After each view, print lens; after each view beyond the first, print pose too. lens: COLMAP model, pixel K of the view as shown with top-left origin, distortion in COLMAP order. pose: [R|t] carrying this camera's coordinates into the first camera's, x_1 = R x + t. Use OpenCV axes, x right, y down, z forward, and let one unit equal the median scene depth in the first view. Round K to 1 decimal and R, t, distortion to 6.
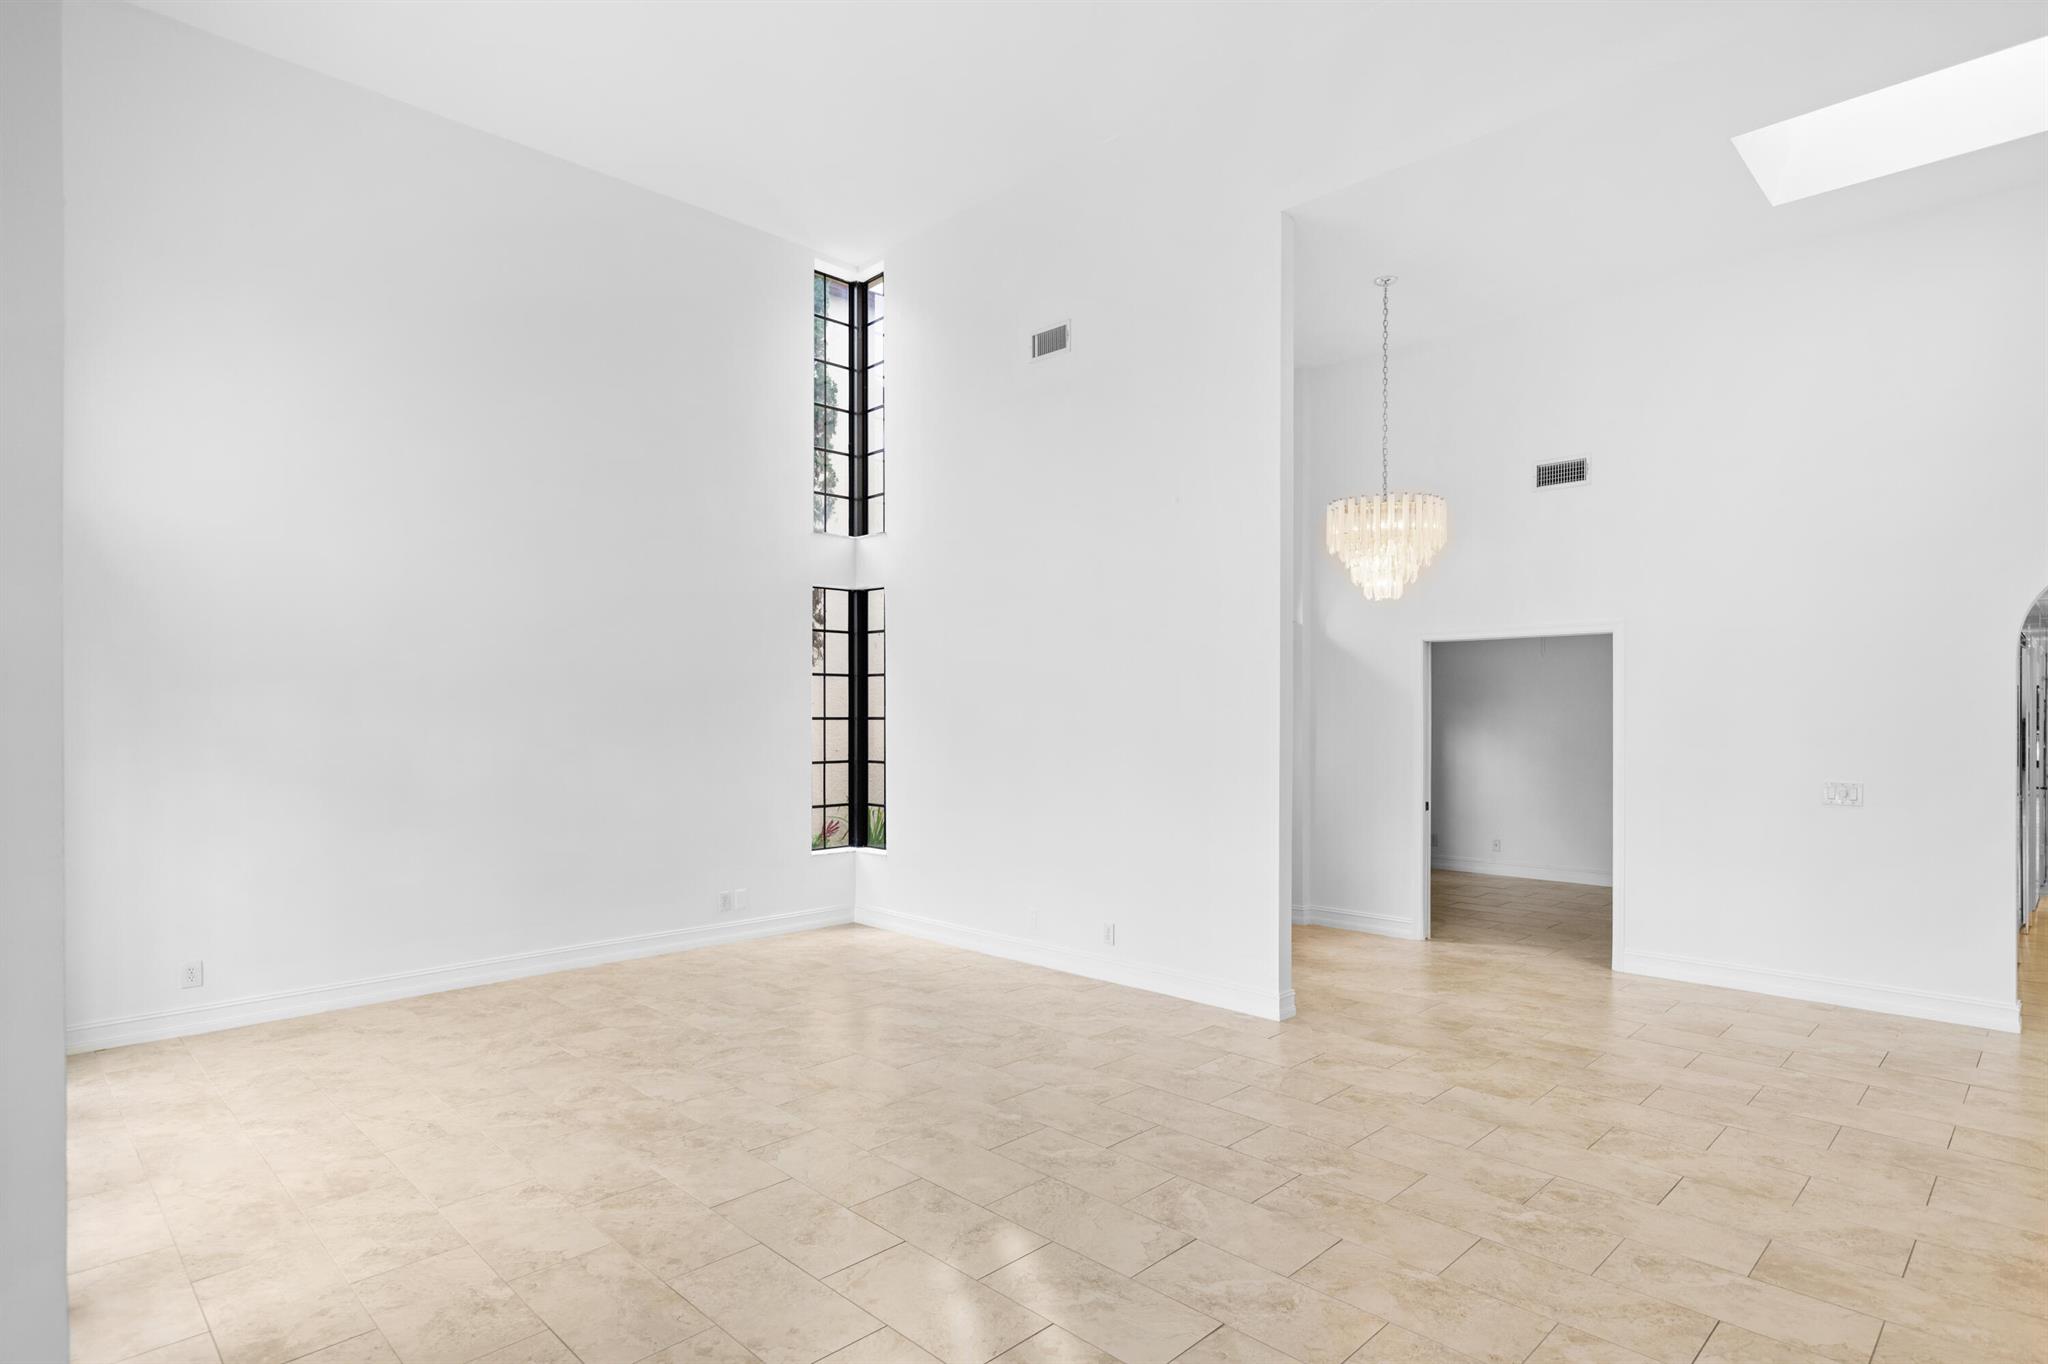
lens RADIAL K [[1066.4, 0, 1020.0], [0, 1066.4, 703.6], [0, 0, 1]] dist [0.002856, 0.000841]
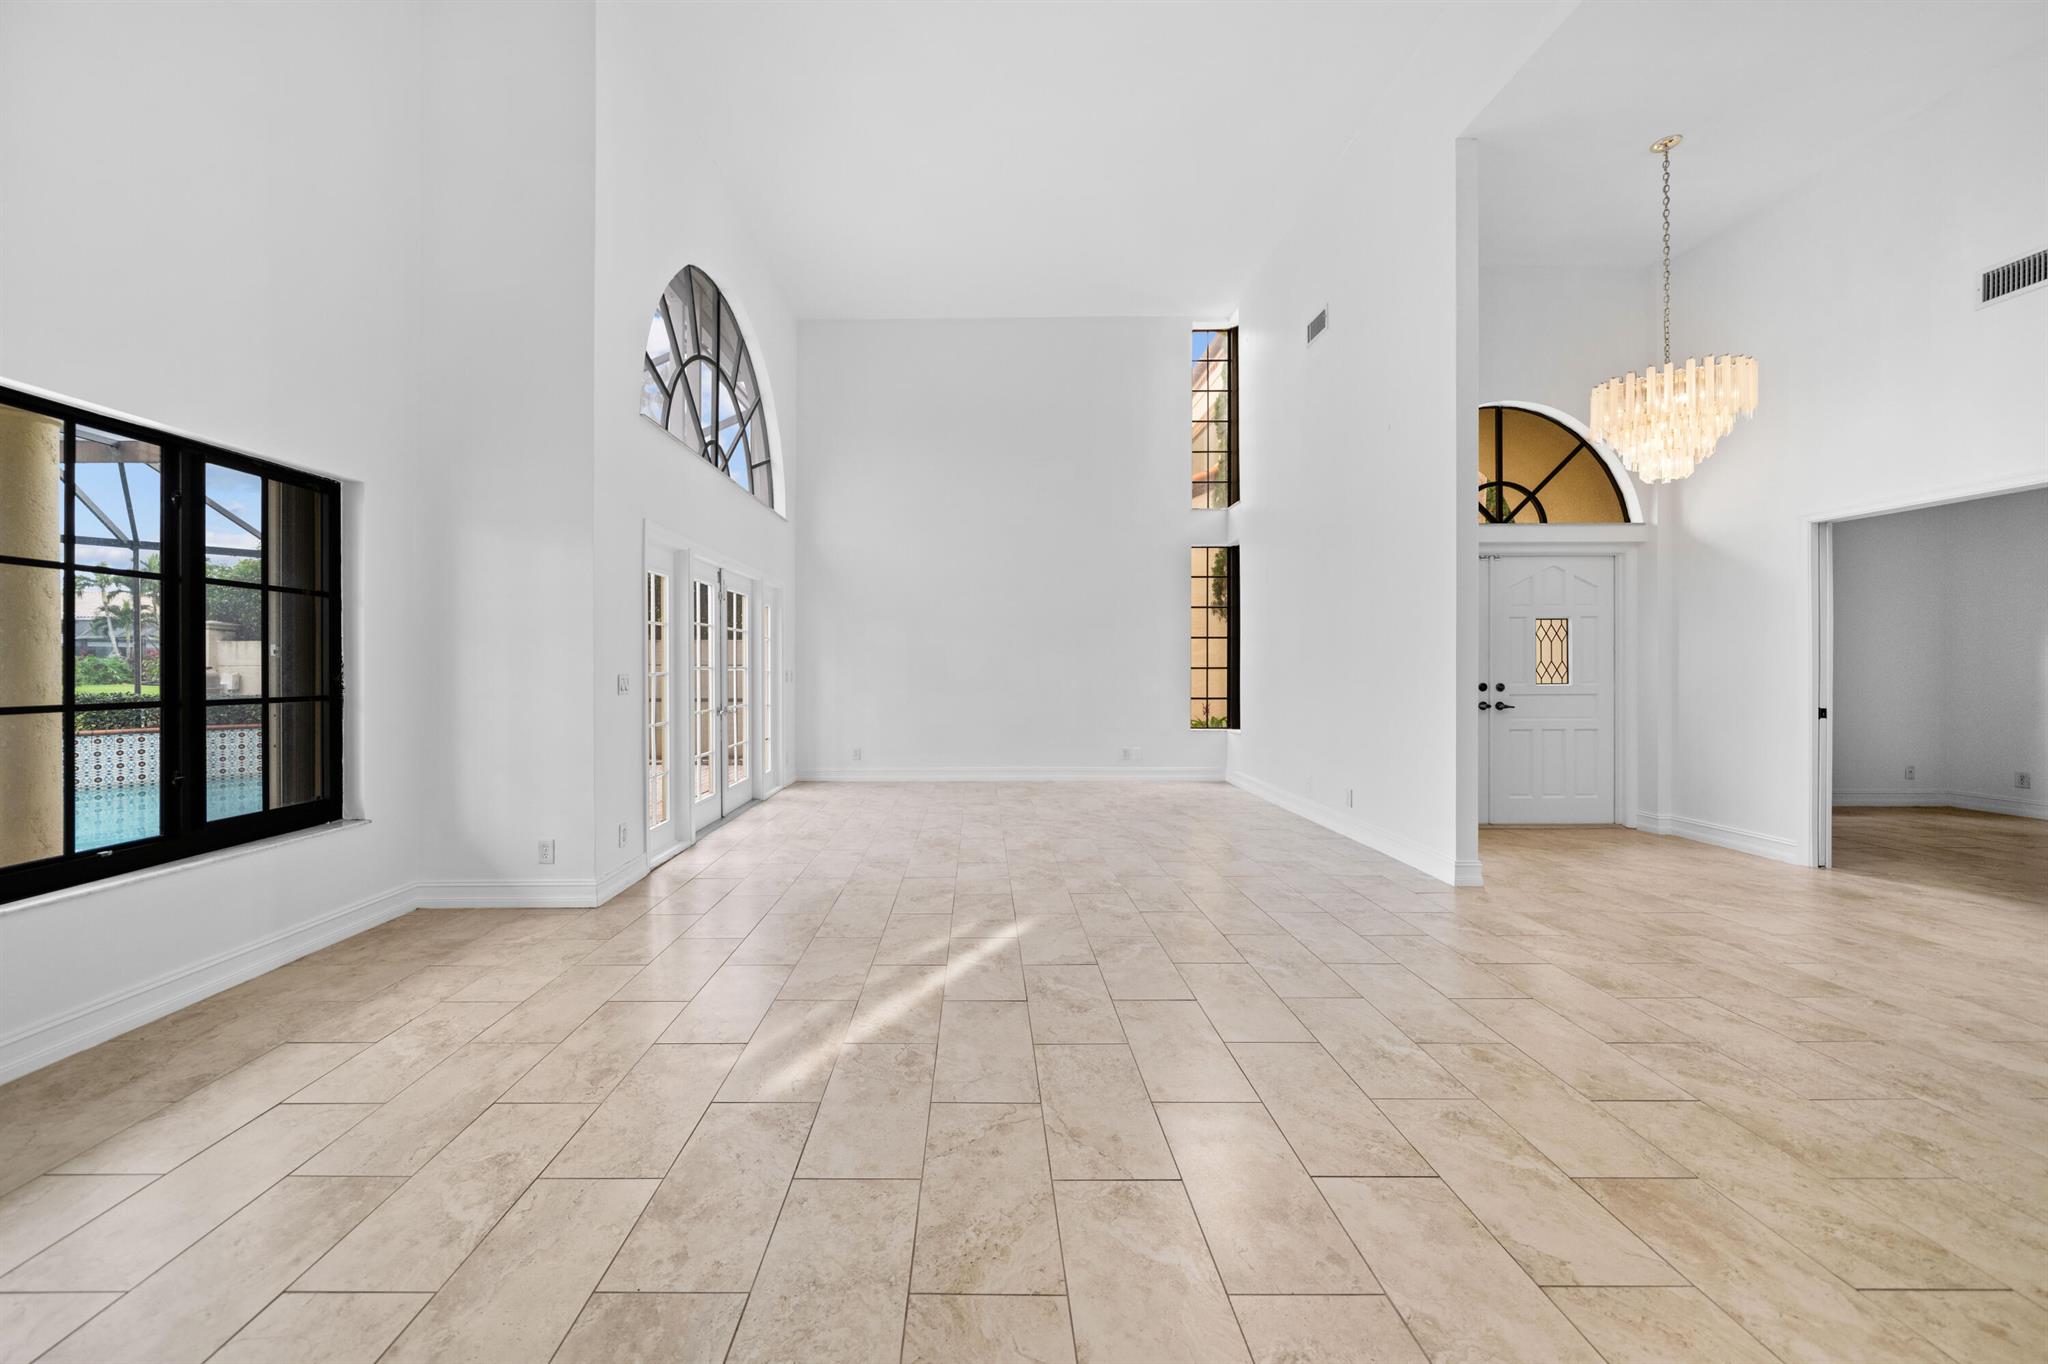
lens RADIAL K [[711.1, 0, 978.5], [0, 711.1, 665.4], [0, 0, 1]] dist [-0.004315, -0.000062]
pose [[0.705006, -0.002959, -0.709195, 0.441920], [0.007194, 0.999970, 0.002979, 0.072226], [0.709164, -0.007202, 0.705006, 0.159481]]
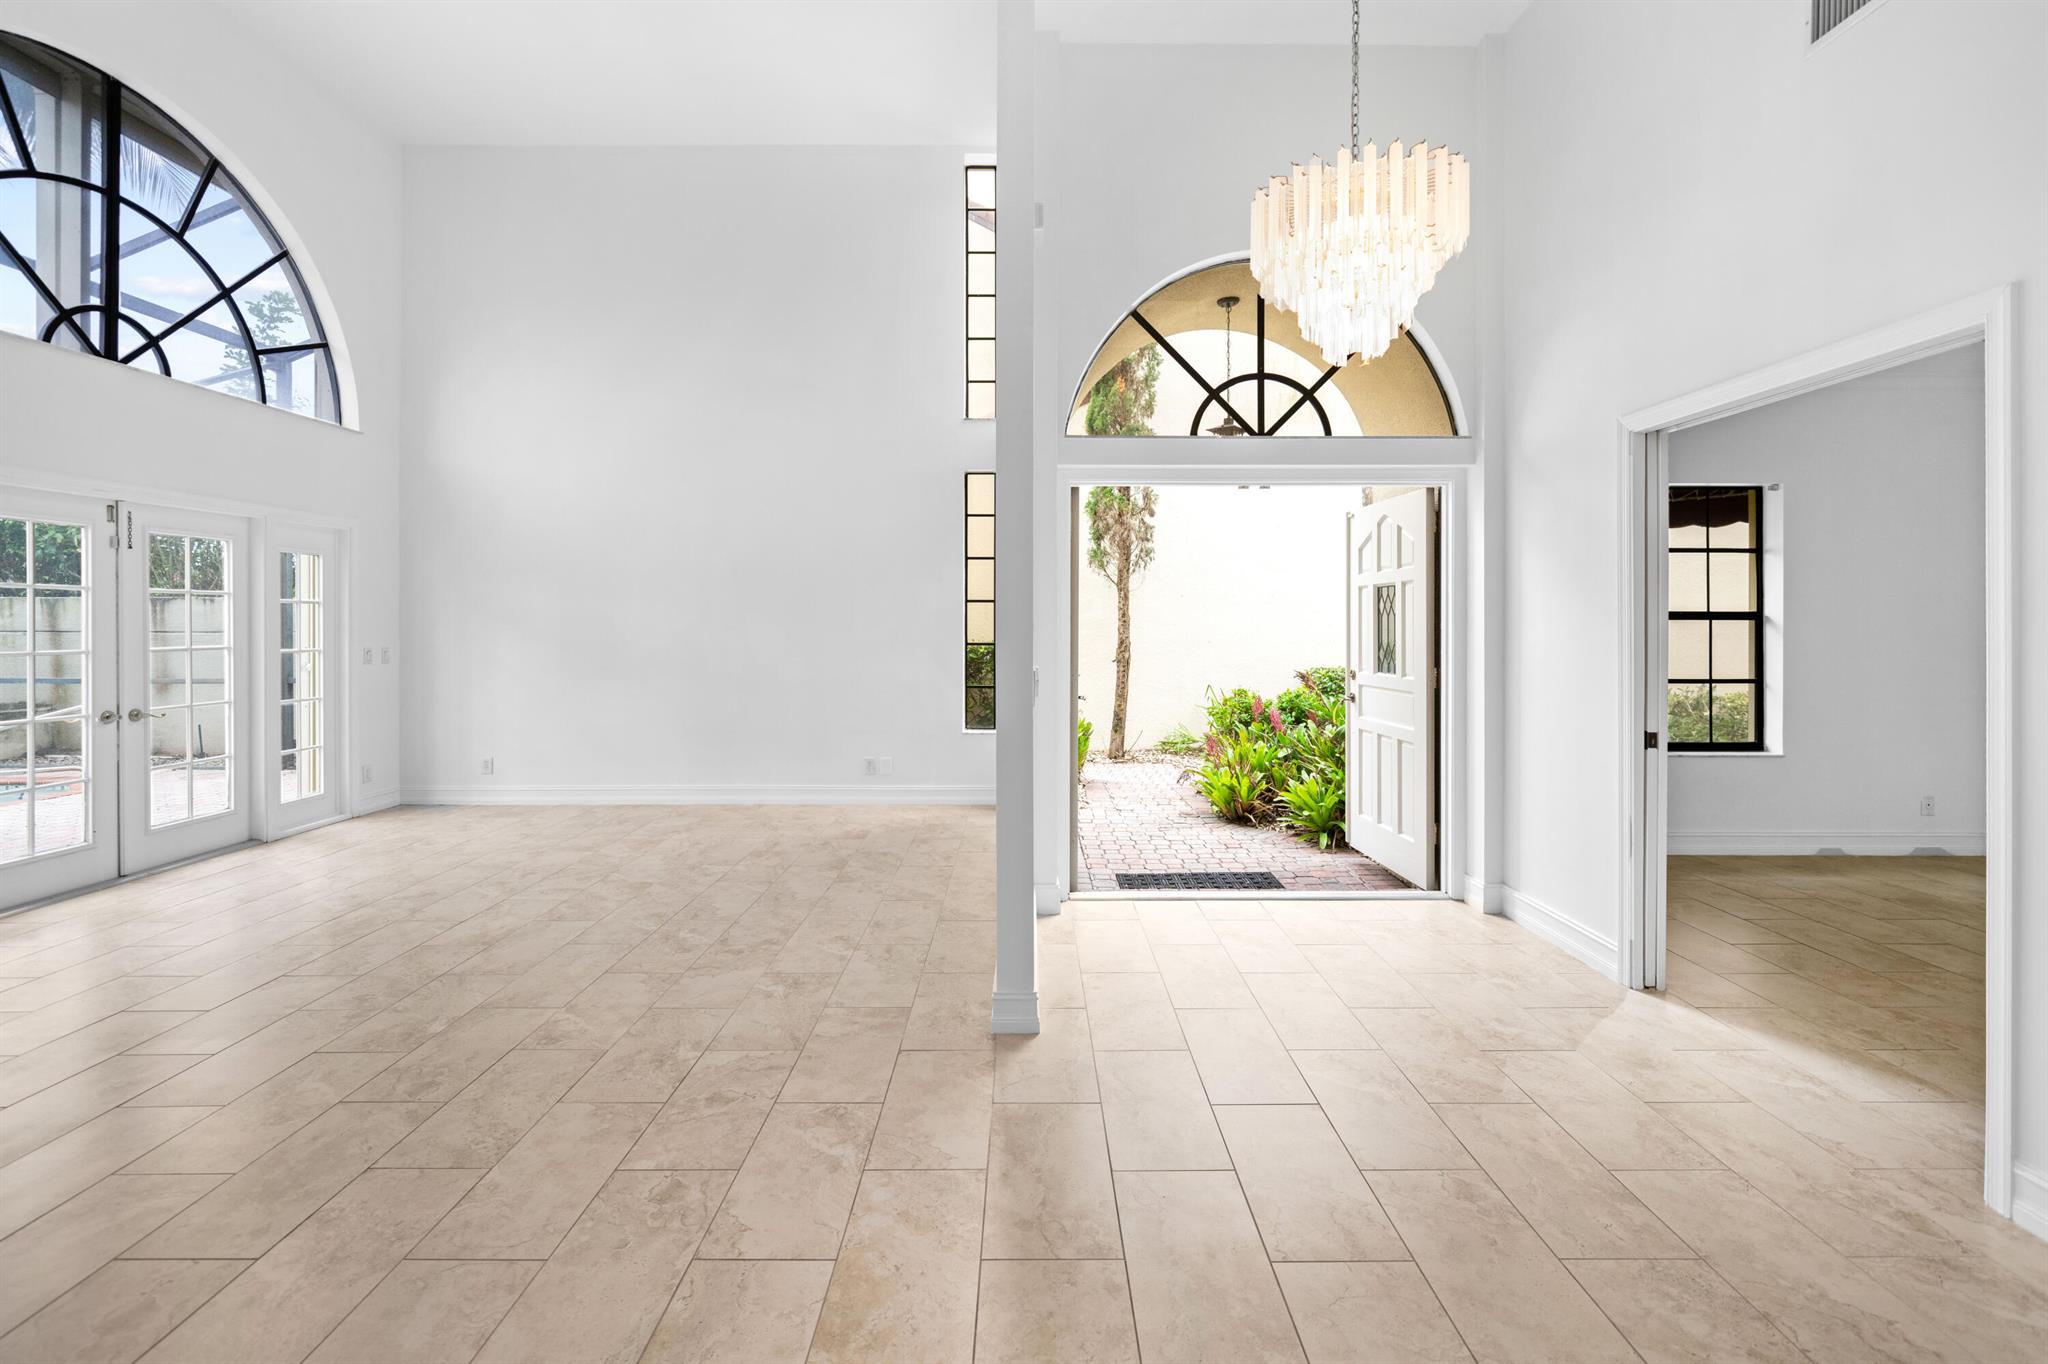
lens RADIAL K [[866.5, 0, 1036.2], [0, 866.5, 625.1], [0, 0, 1]] dist [-0.000265, -0.000156]
pose [[0.714181, 0.002272, -0.699957, 0.675731], [0.003789, 0.999968, 0.007112, 0.047654], [0.699951, -0.007732, 0.714149, 0.685976]]
